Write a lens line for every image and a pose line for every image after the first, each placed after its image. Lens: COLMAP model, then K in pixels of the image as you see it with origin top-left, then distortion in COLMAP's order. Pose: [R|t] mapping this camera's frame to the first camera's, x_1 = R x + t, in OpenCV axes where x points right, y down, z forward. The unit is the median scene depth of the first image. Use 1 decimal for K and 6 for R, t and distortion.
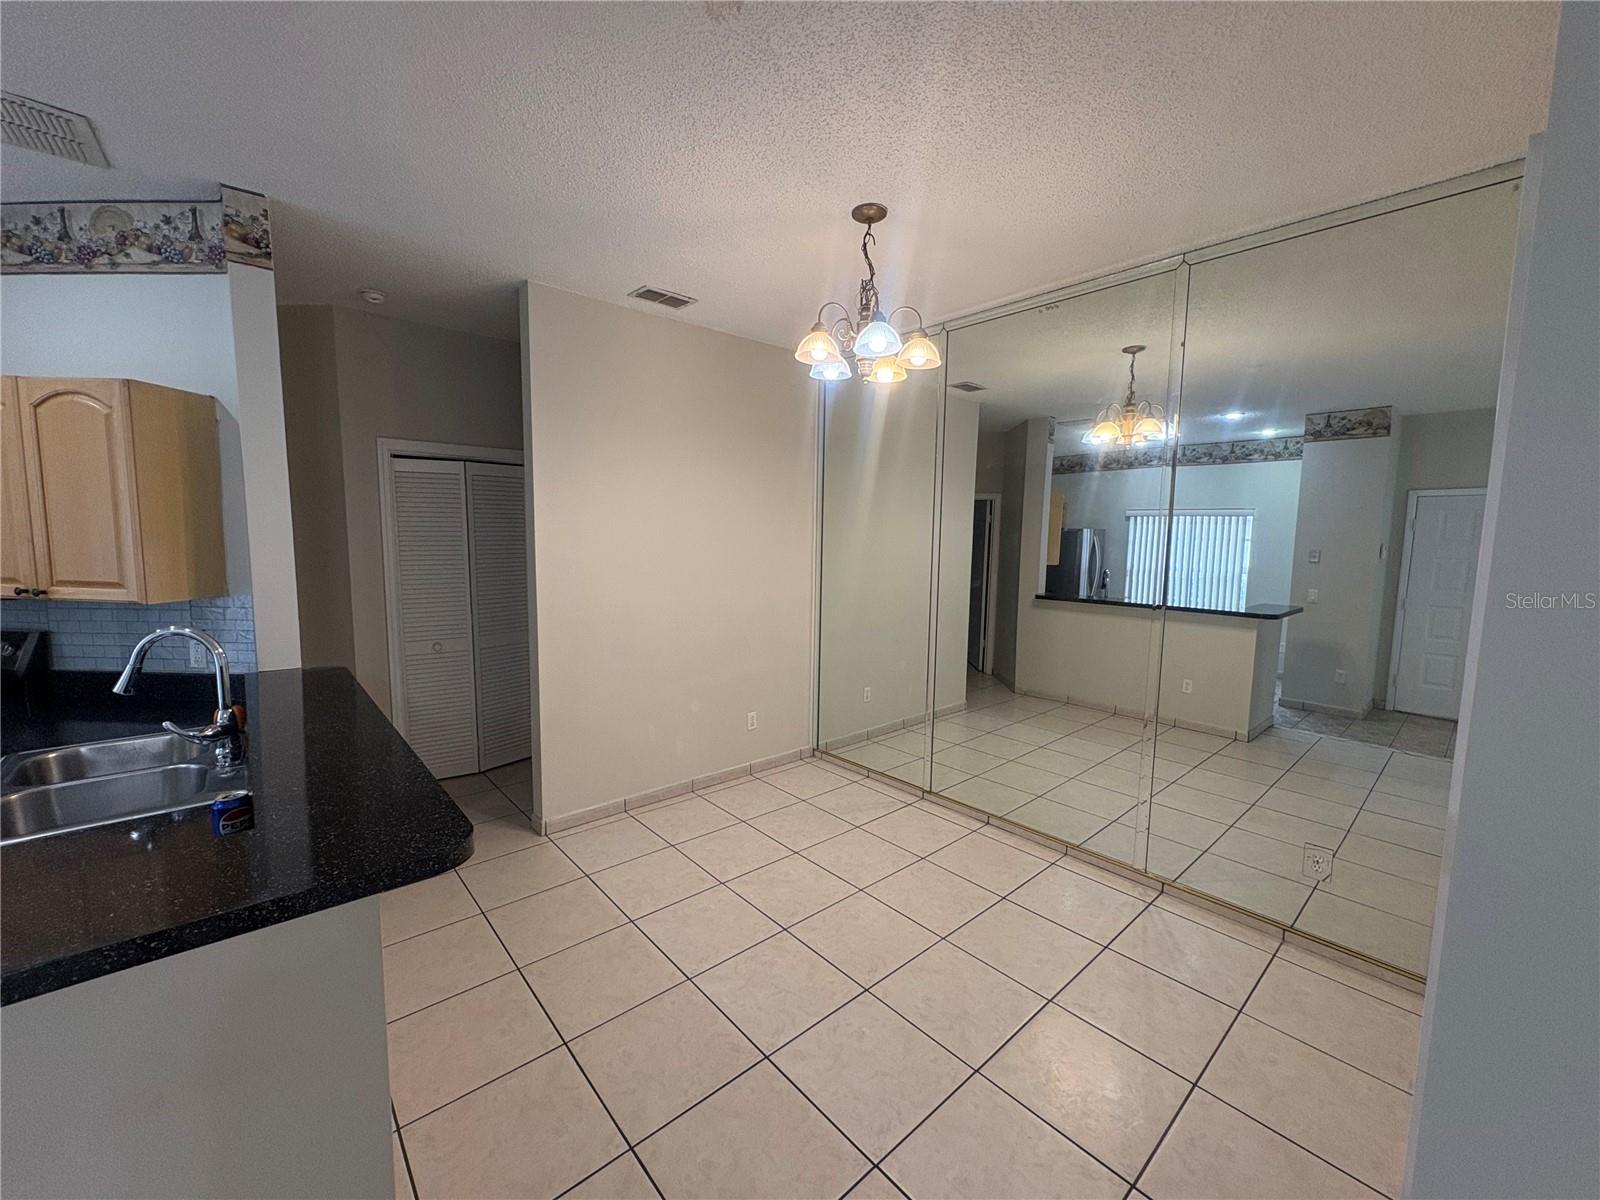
lens RADIAL K [[637.5, 0, 800.0], [0, 637.5, 600.0], [0, 0, 1]] dist [0.000974, -0.000053]
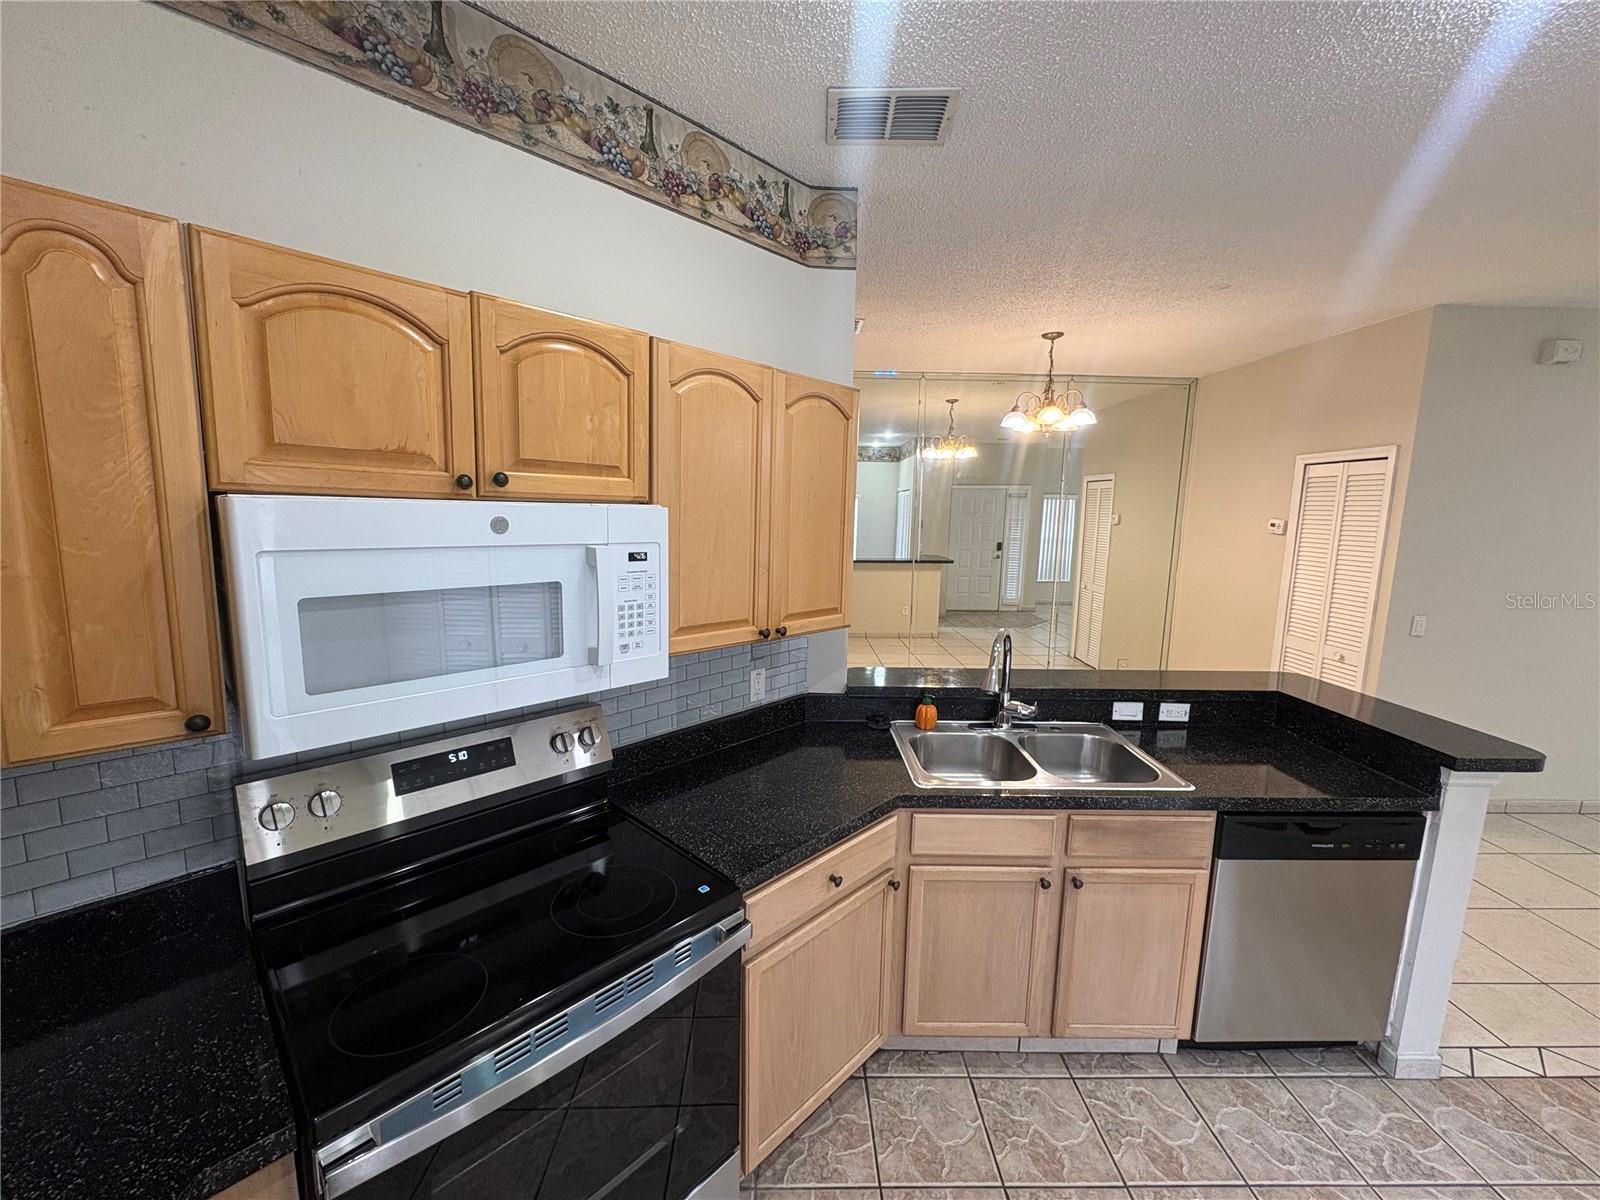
lens RADIAL K [[637.5, 0, 800.0], [0, 637.5, 600.0], [0, 0, 1]] dist [0.000974, -0.000053]
pose [[0.649071, -0.116436, 0.751764, -1.654499], [0.071565, 0.993180, 0.092038, -0.117290], [-0.757354, -0.005939, 0.652978, 0.400478]]
